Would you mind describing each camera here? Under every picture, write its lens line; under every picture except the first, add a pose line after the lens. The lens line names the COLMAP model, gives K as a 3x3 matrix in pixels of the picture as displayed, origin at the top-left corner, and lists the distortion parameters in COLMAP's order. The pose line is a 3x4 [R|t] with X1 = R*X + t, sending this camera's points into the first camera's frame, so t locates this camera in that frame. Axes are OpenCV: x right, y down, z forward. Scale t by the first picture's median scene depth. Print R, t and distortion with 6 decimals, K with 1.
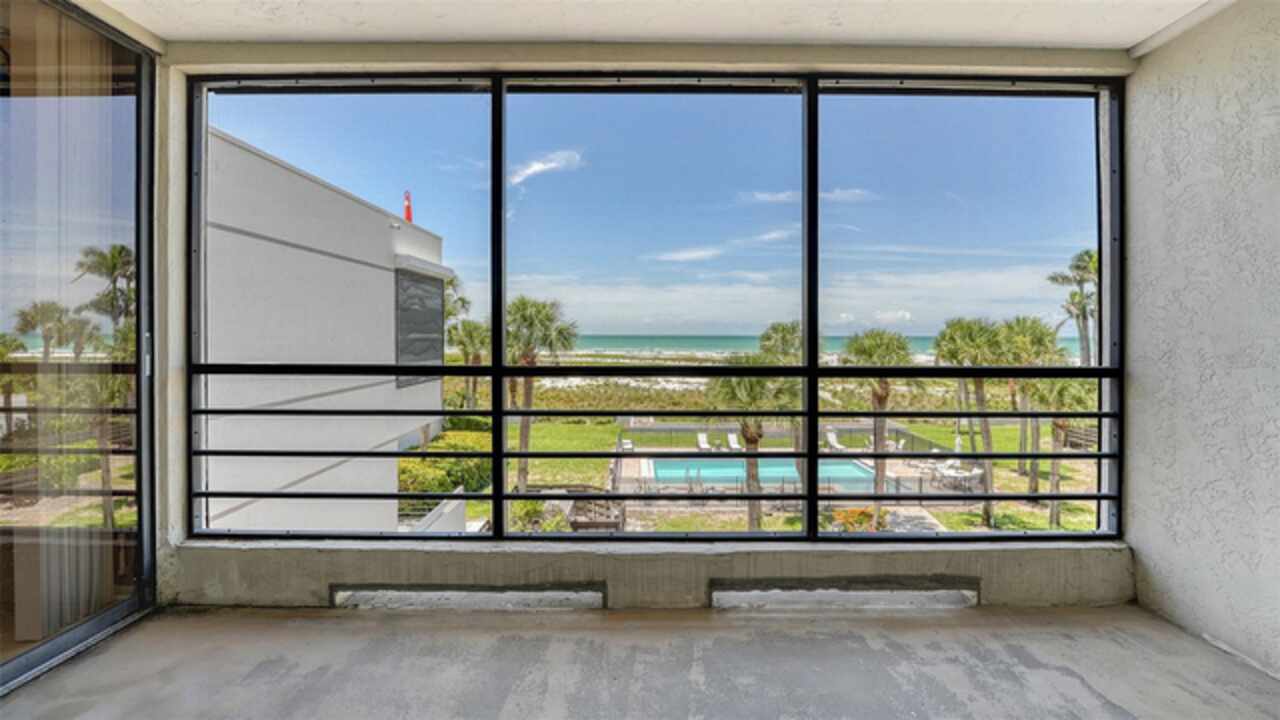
lens RADIAL K [[517.0, 0, 642.0], [0, 517.0, 338.2], [0, 0, 1]] dist [-0.020137, 0.000251]
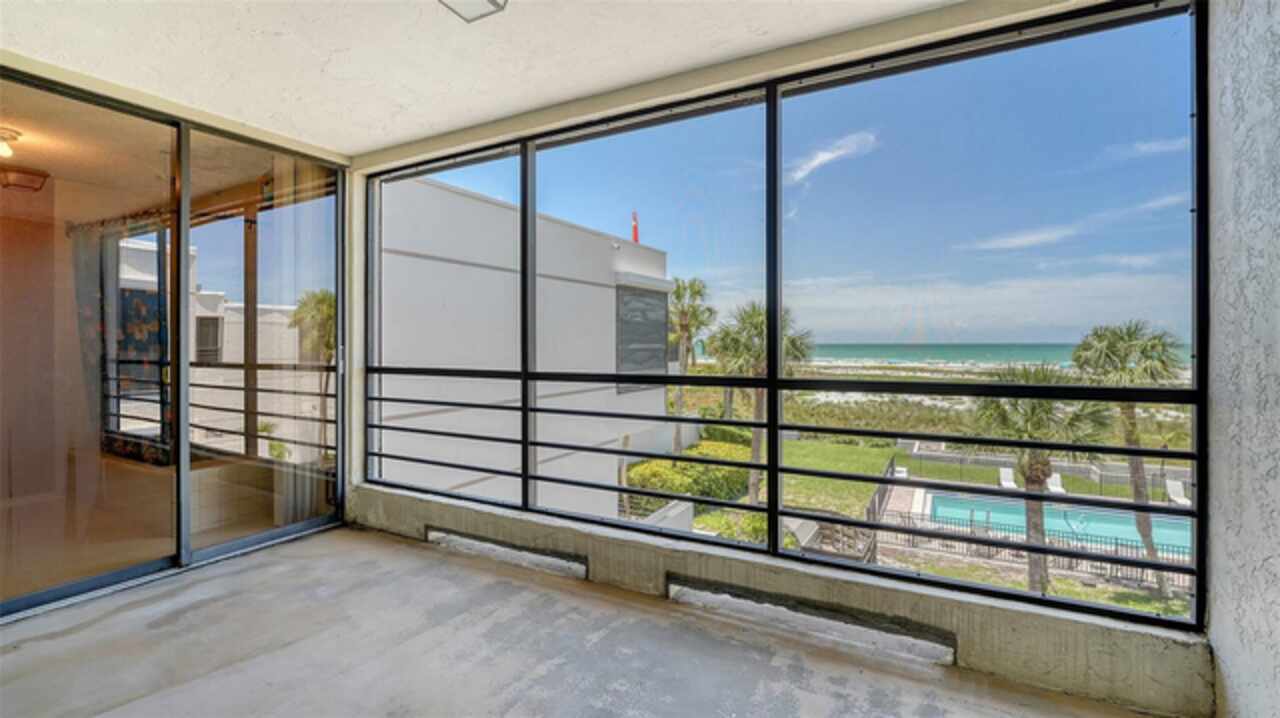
lens RADIAL K [[556.1, 0, 645.9], [0, 556.1, 344.5], [0, 0, 1]] dist [-0.015463, -0.000451]
pose [[0.877120, -0.004702, -0.480249, 0.623261], [0.001845, 0.999978, -0.006421, -0.002092], [0.480268, 0.004746, 0.877109, -0.044416]]
